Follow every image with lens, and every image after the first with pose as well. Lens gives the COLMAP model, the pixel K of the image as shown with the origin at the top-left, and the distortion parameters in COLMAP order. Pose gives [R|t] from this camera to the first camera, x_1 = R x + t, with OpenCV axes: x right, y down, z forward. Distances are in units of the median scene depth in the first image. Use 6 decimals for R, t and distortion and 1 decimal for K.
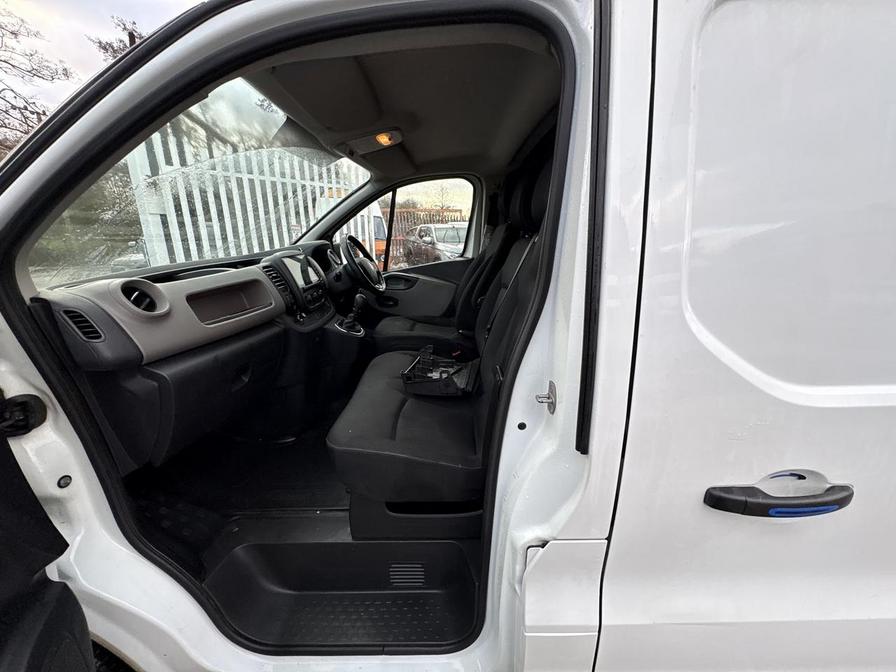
lens RADIAL K [[354.6, 0, 444.8], [0, 354.6, 340.1], [0, 0, 1]] dist [-0.002941, -0.000189]
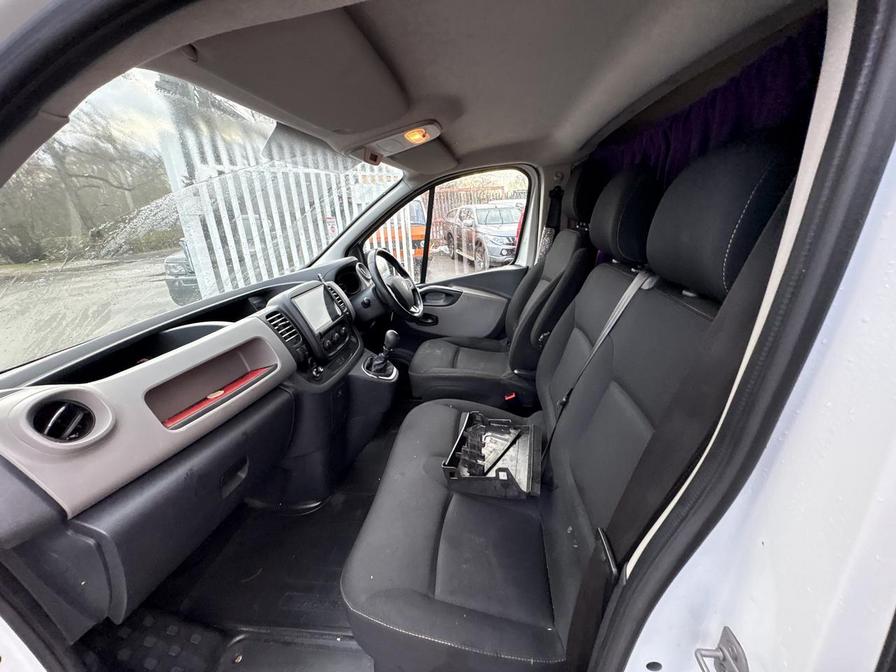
lens RADIAL K [[354.6, 0, 445.9], [0, 354.6, 340.2], [0, 0, 1]] dist [-0.002941, -0.000189]
pose [[0.993645, -0.003819, -0.112494, -0.022955], [0.010244, 0.998345, 0.056593, -0.150445], [0.112091, -0.057386, 0.992040, 0.204913]]
